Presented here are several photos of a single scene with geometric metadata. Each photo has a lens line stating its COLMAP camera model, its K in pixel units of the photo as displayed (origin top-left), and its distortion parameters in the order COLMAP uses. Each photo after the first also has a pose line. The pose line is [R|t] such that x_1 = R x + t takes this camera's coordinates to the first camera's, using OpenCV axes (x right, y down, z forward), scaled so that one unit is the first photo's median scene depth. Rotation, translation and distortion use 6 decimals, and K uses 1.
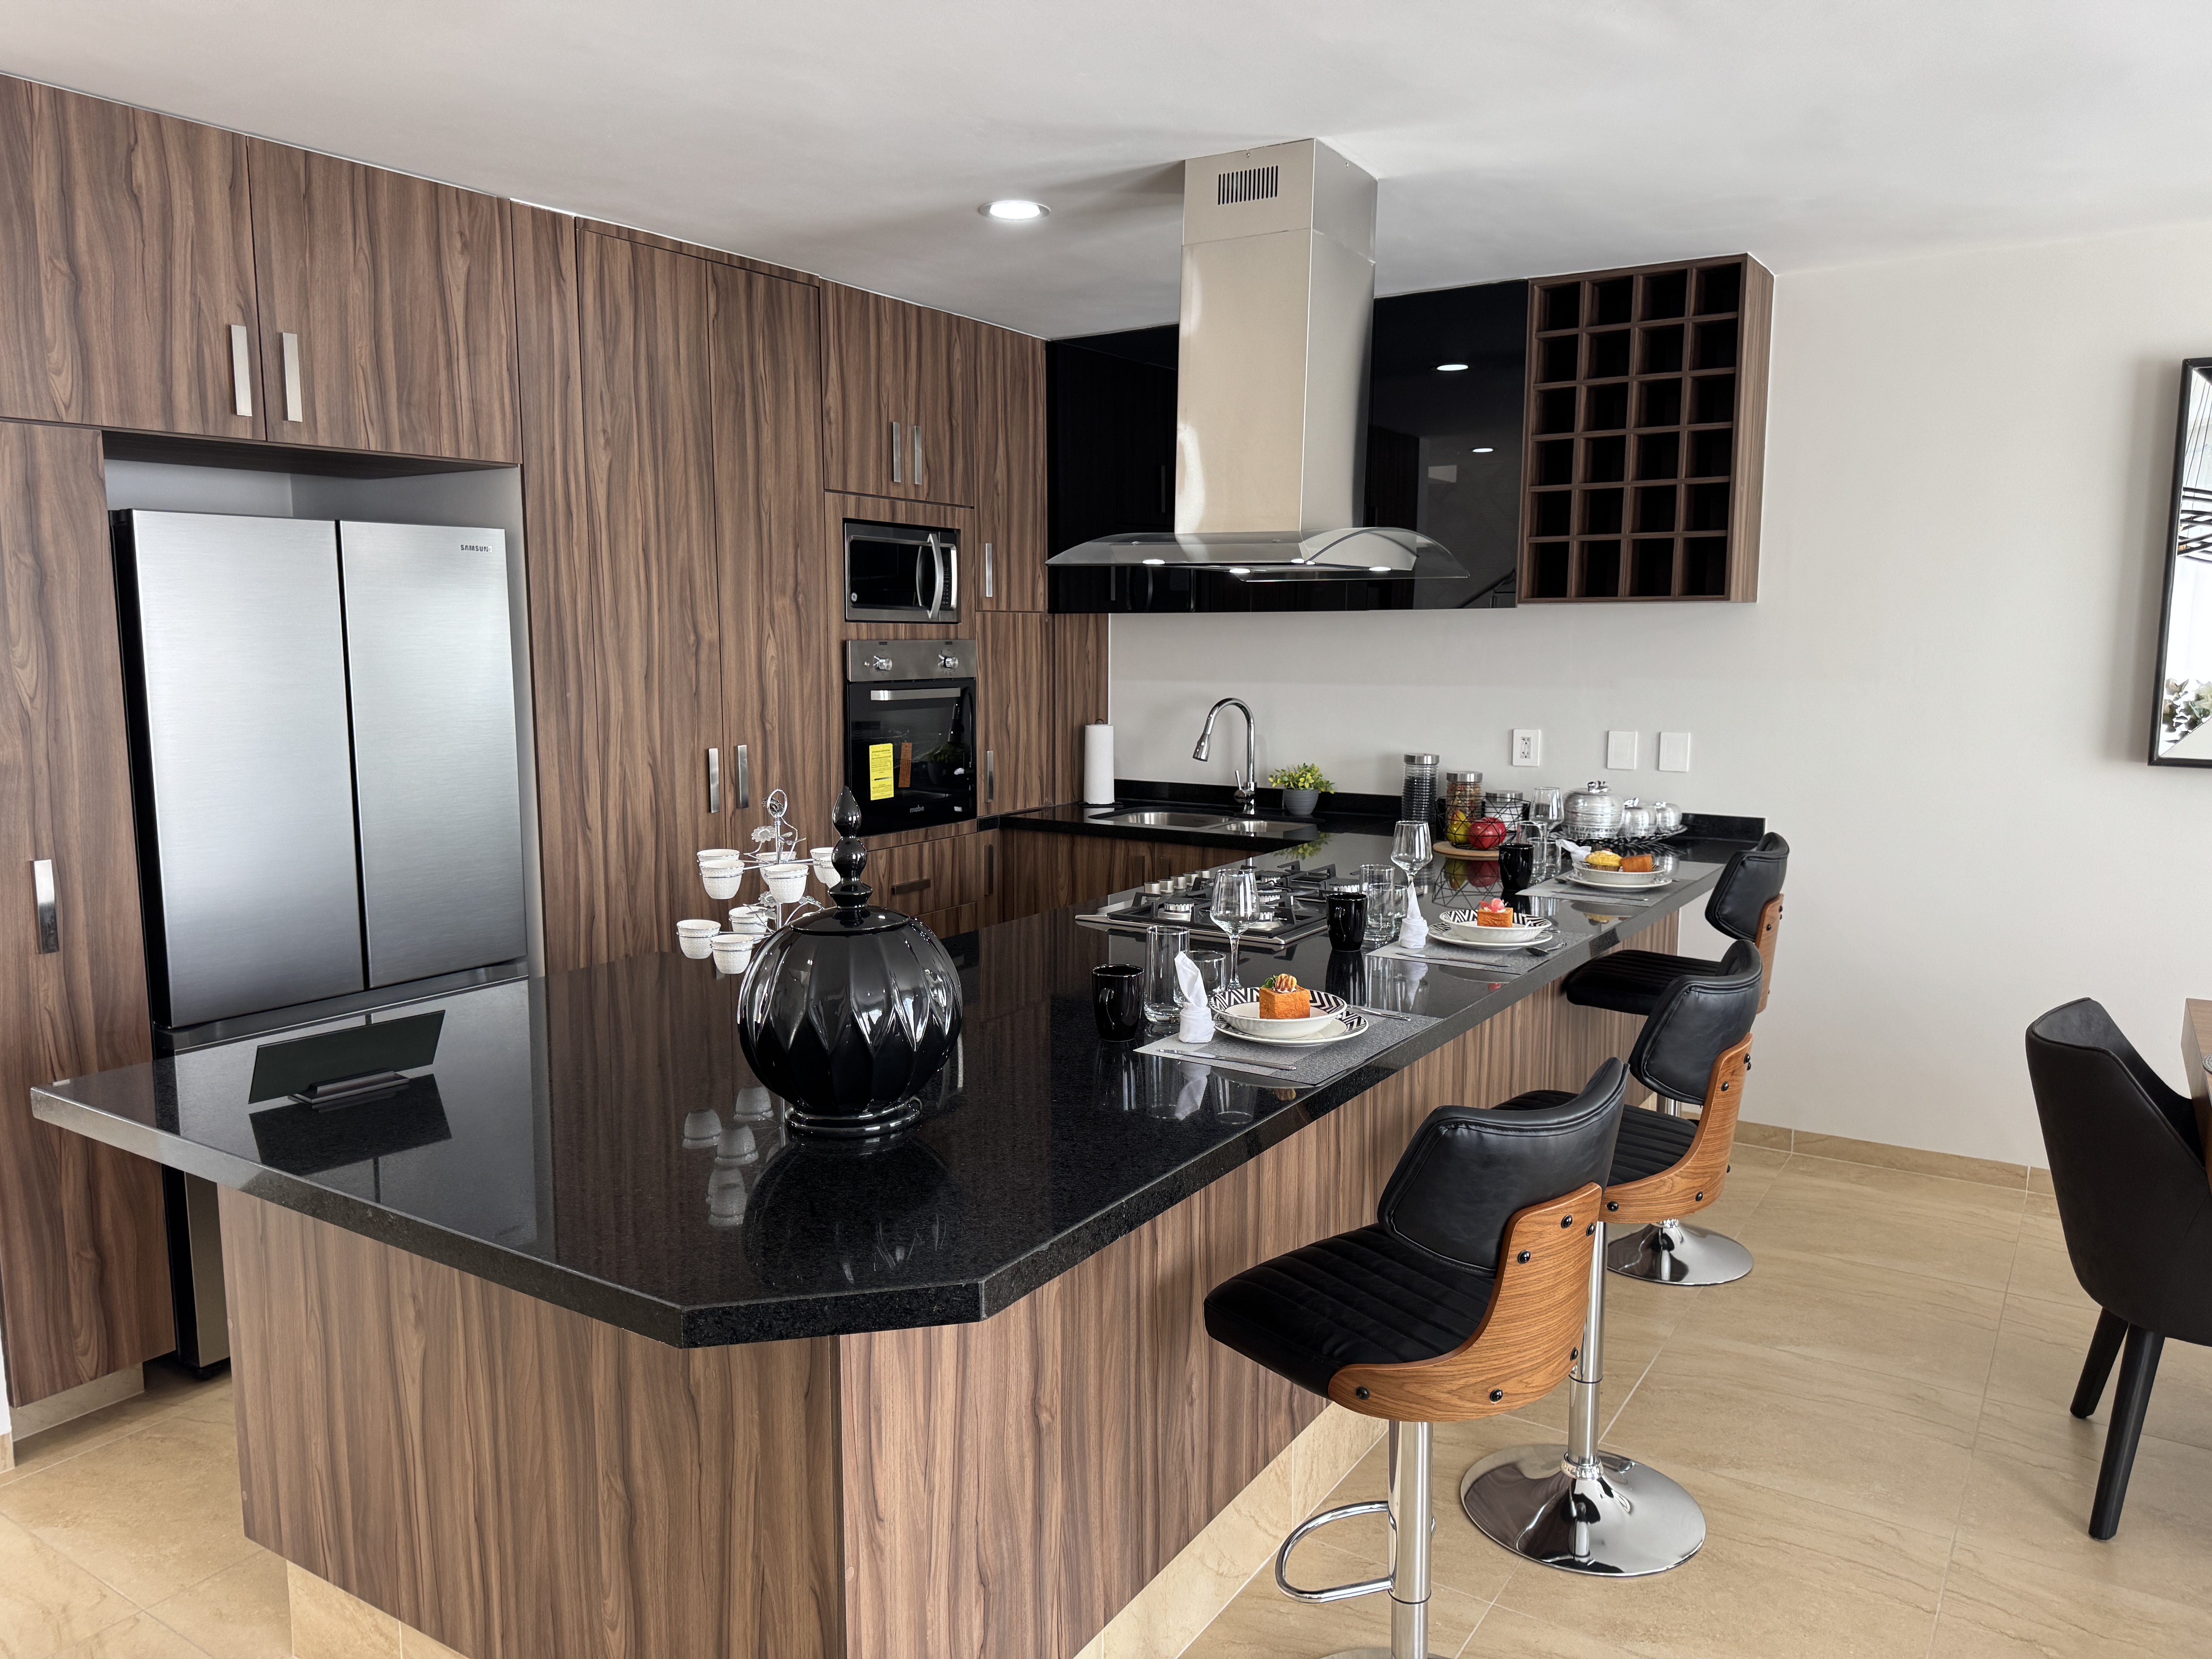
lens RADIAL K [[1538.9, 0, 1095.5], [0, 1538.9, 840.1], [0, 0, 1]] dist [0.073399, -0.081774]
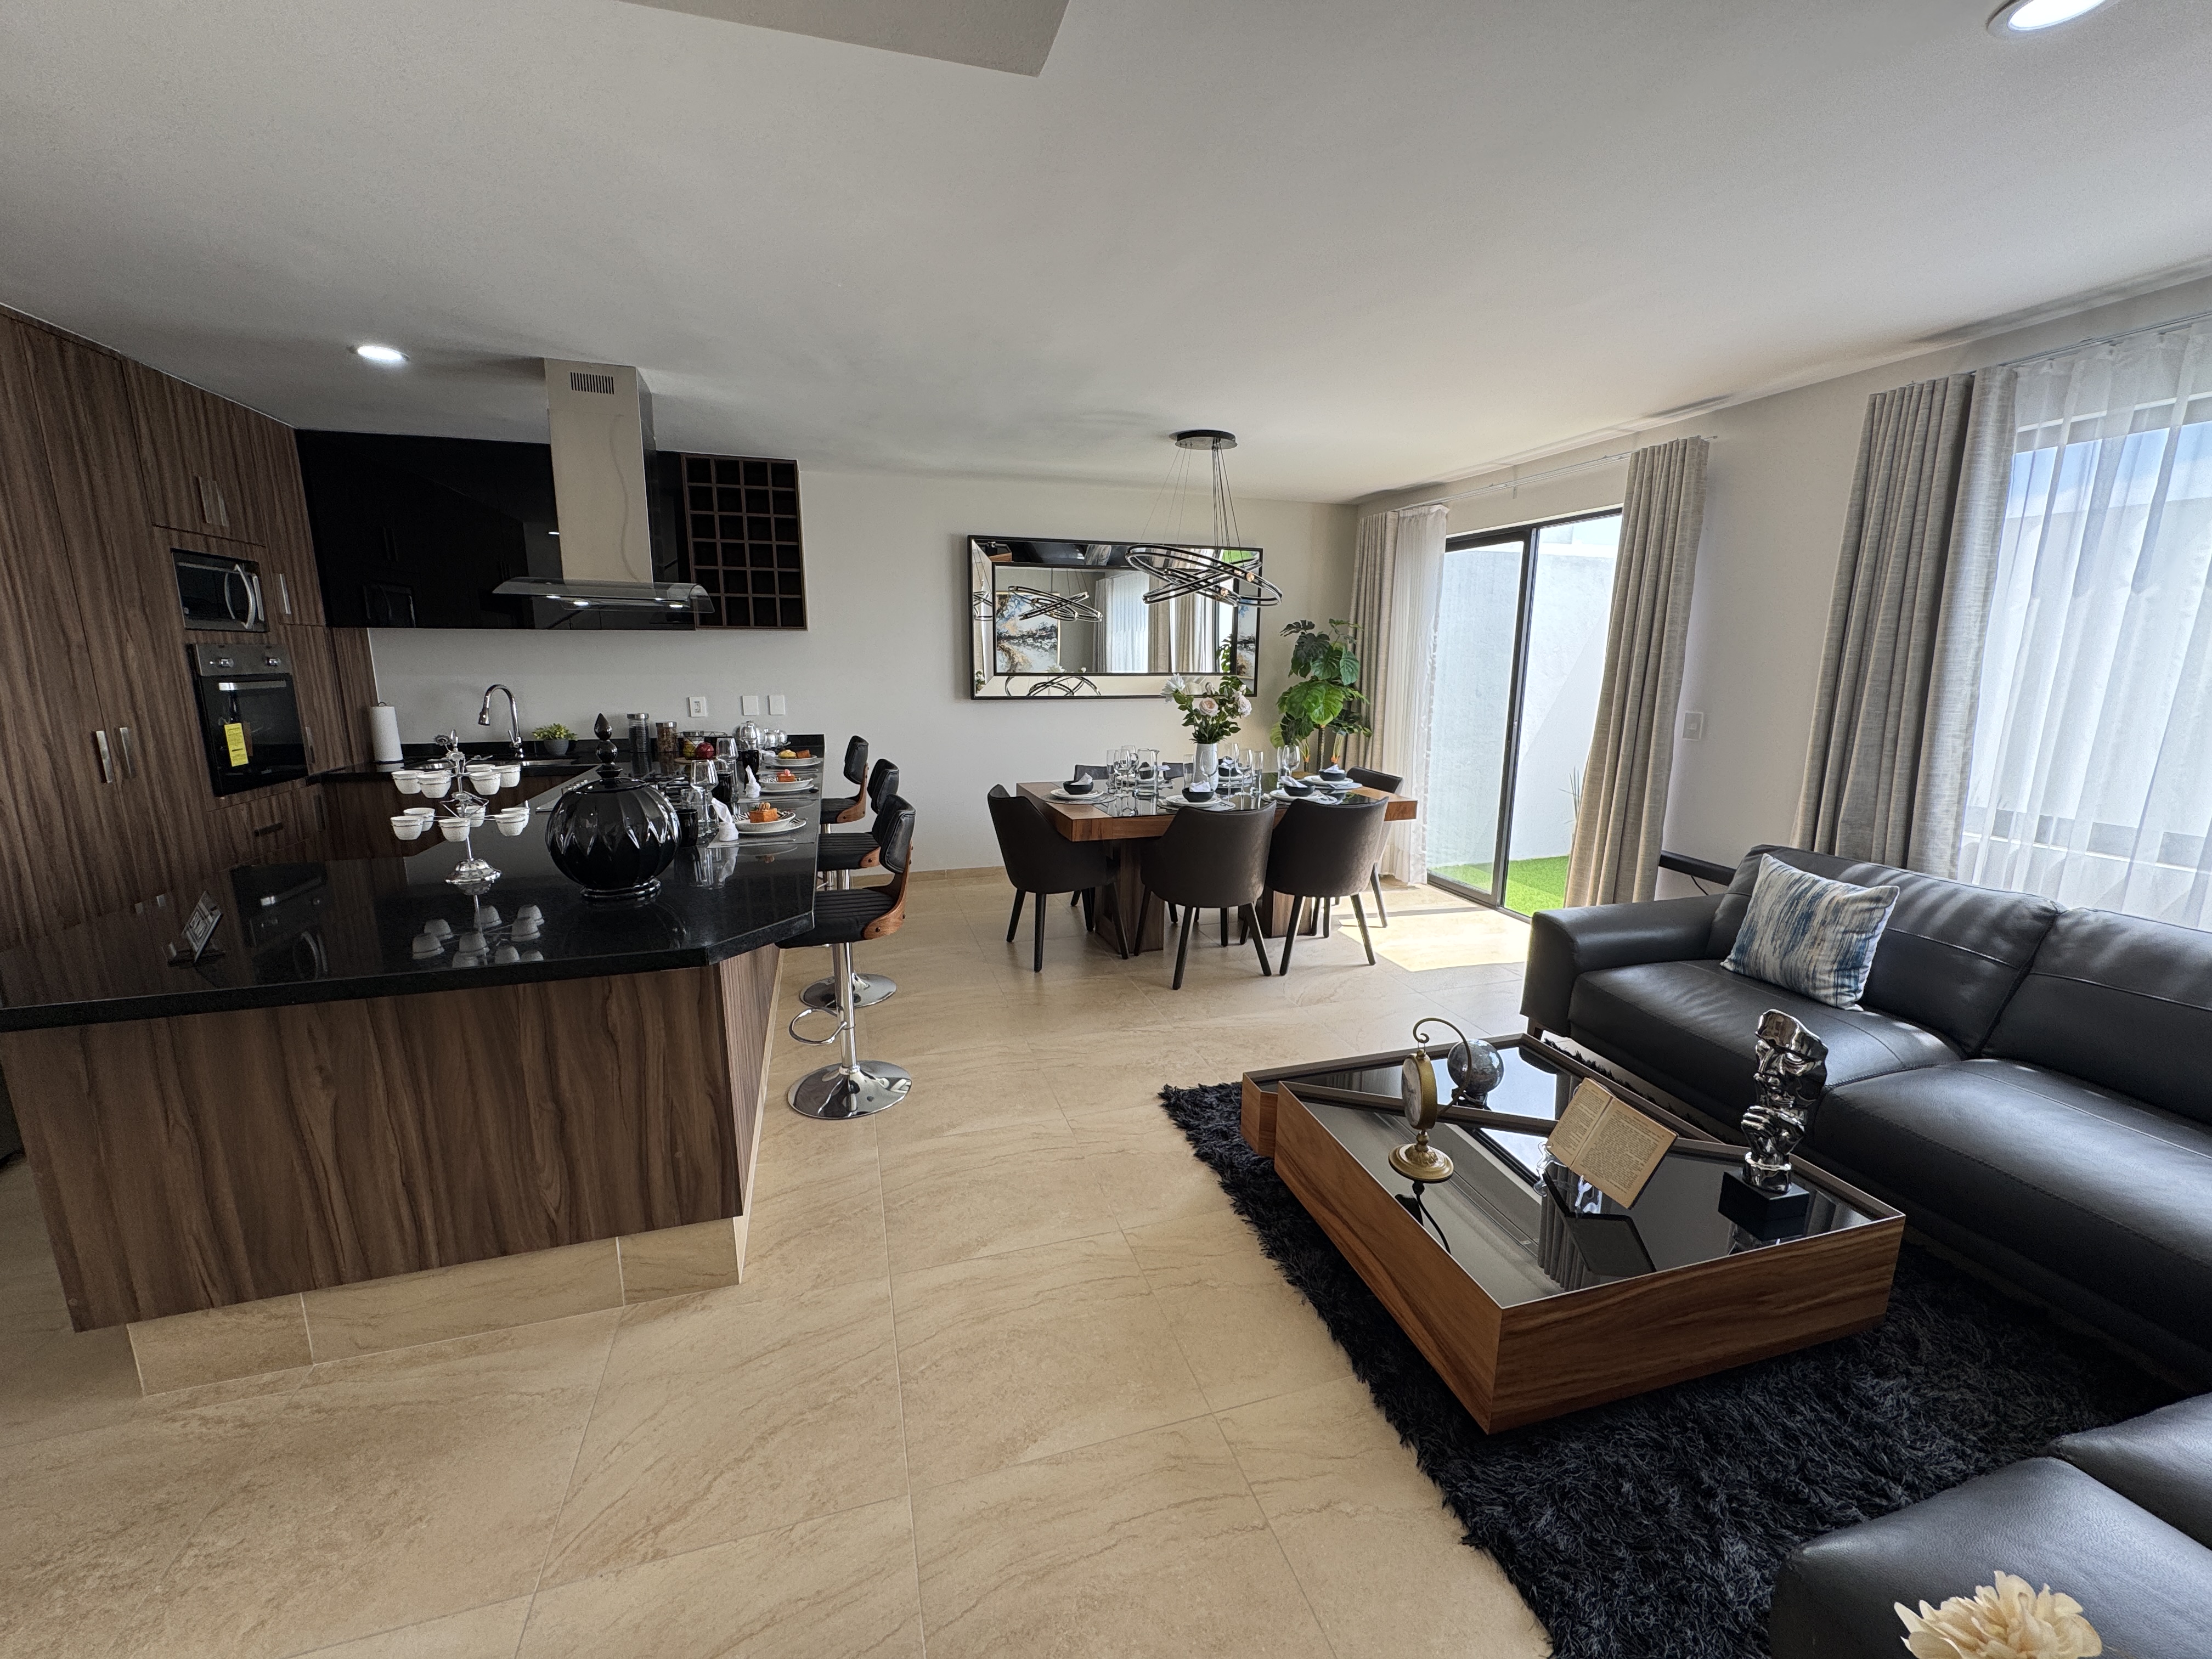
lens RADIAL K [[879.2, 0, 1097.9], [0, 879.2, 822.5], [0, 0, 1]] dist [0.000100, 0.000261]
pose [[0.645088, -0.142803, 0.750645, -0.248339], [0.100692, 0.989701, 0.101748, 0.020643], [-0.757444, 0.009948, 0.652824, -0.058226]]
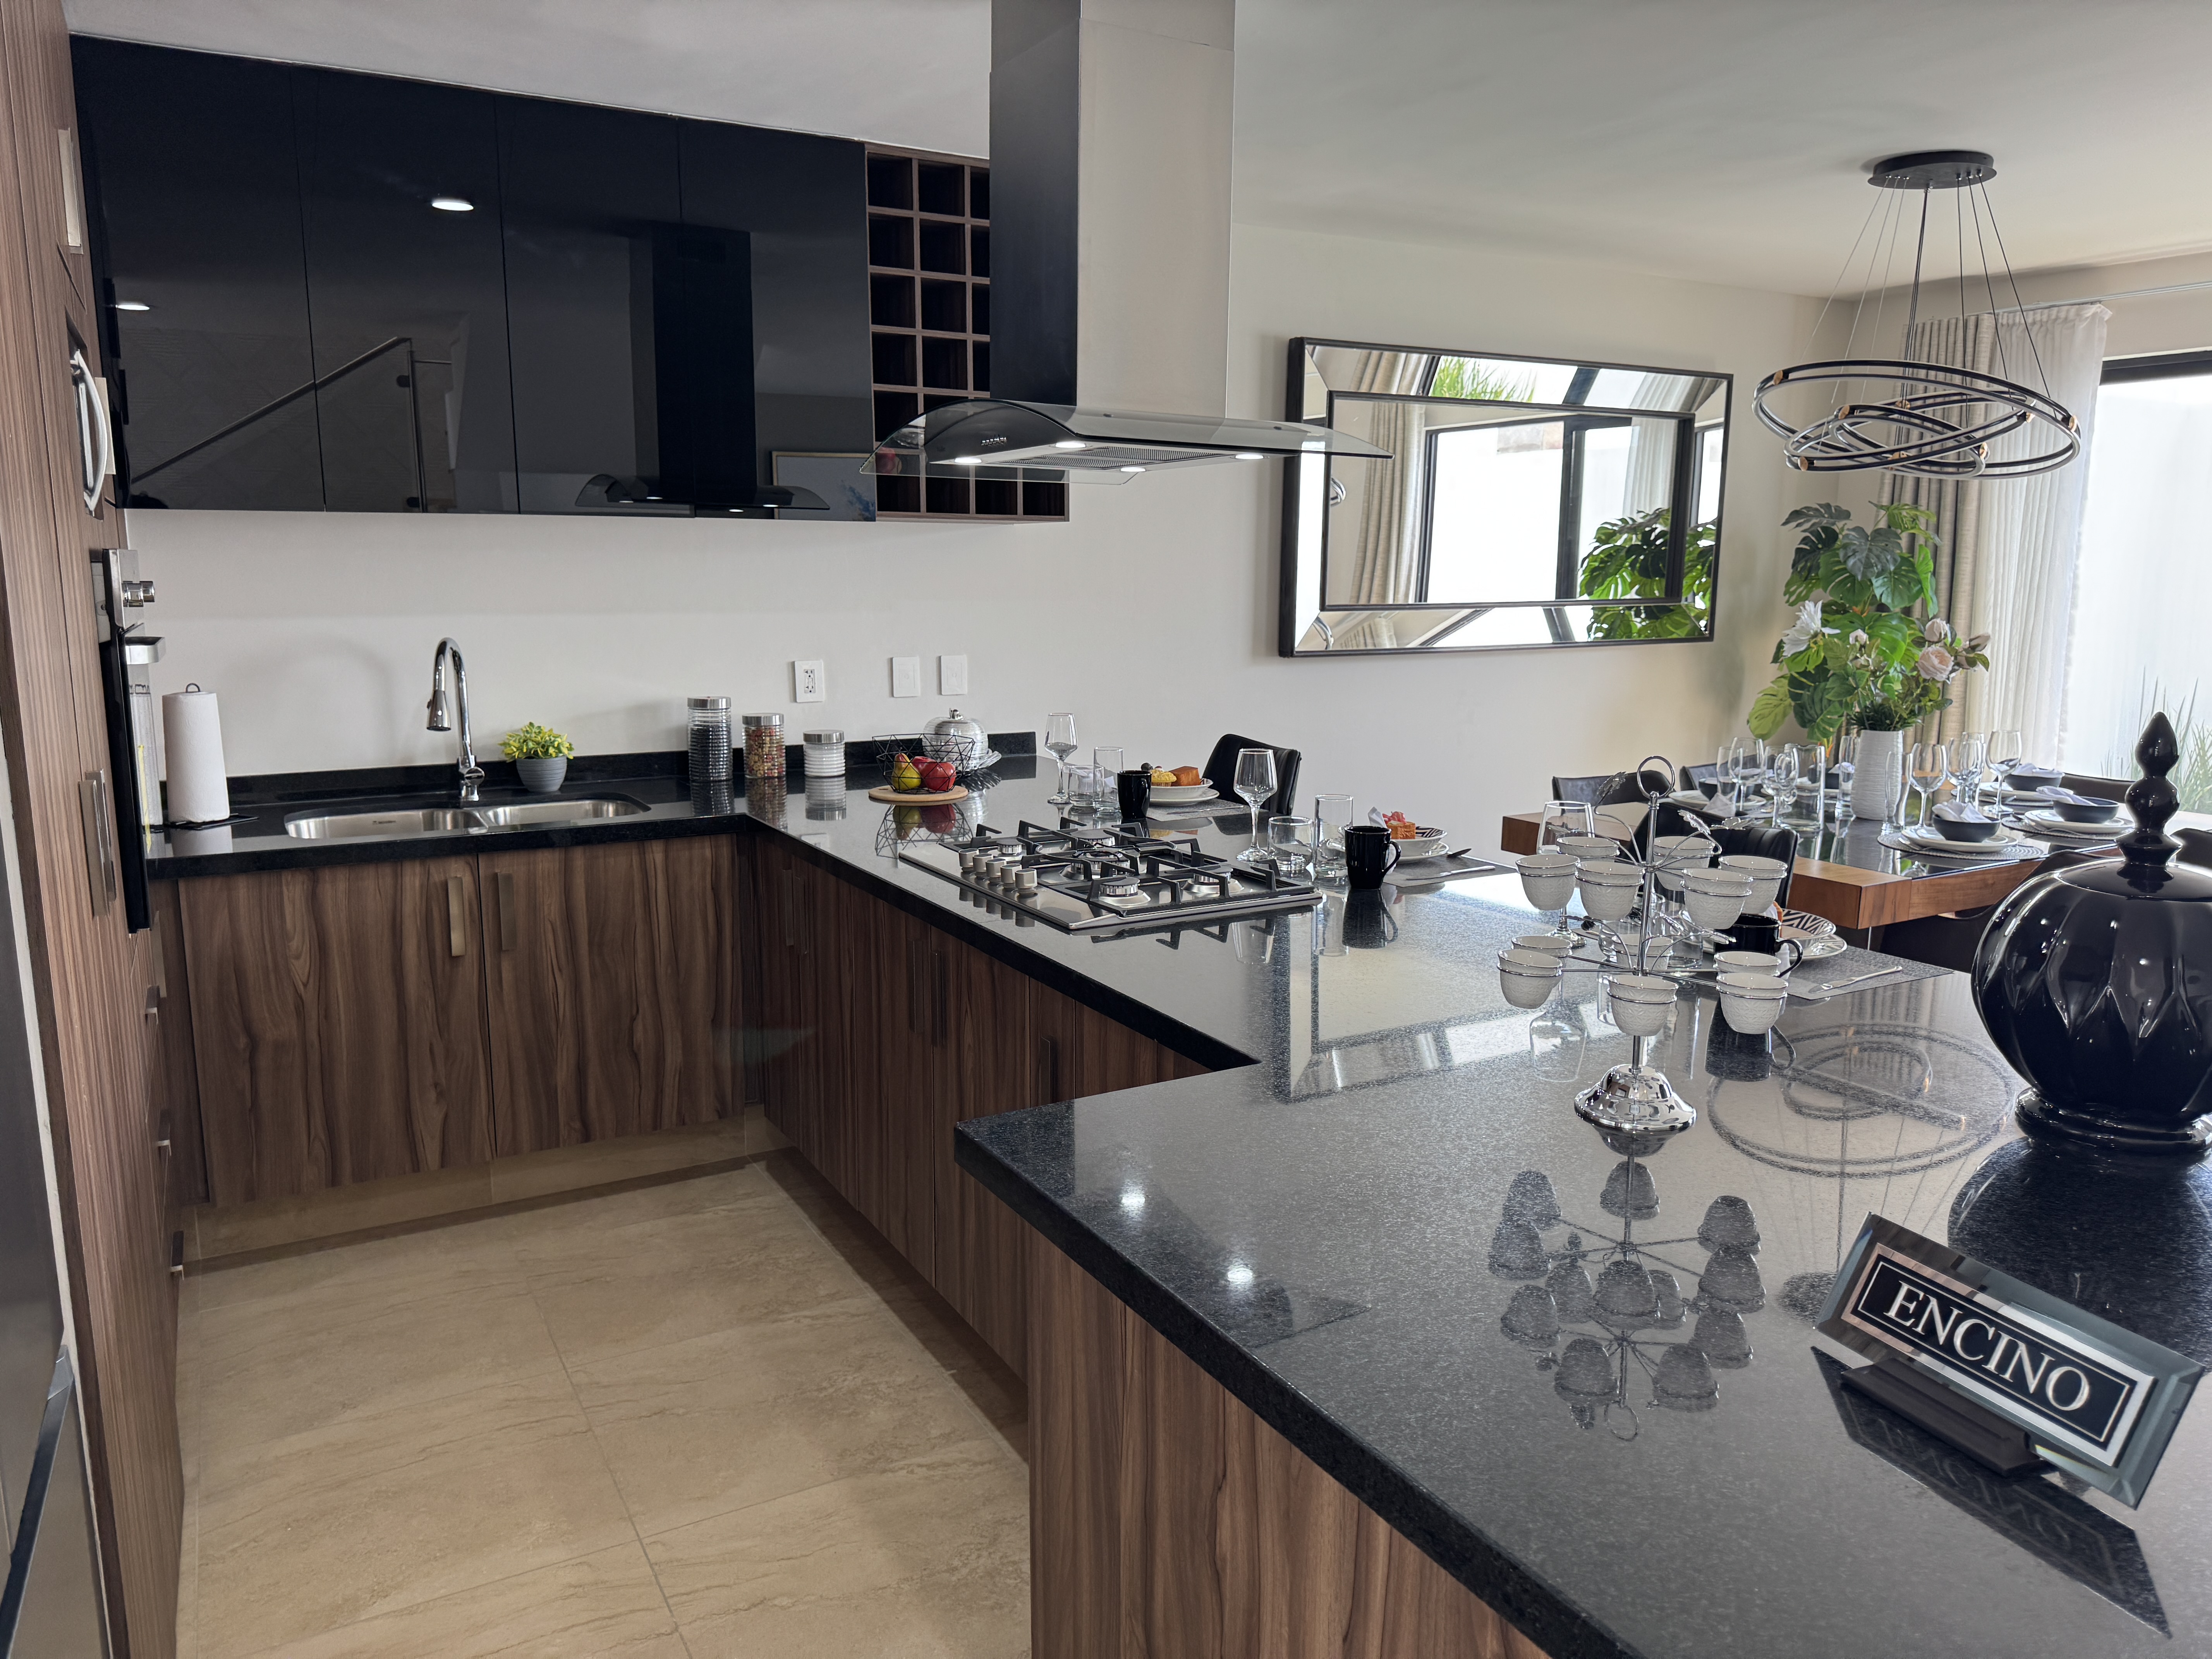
lens RADIAL K [[1538.9, 0, 1095.5], [0, 1538.9, 840.1], [0, 0, 1]] dist [0.073399, -0.081774]
pose [[0.459509, -0.153891, 0.874739, -0.481345], [0.122714, 0.986430, 0.109078, -0.050846], [-0.879655, 0.057221, 0.472158, 0.485661]]
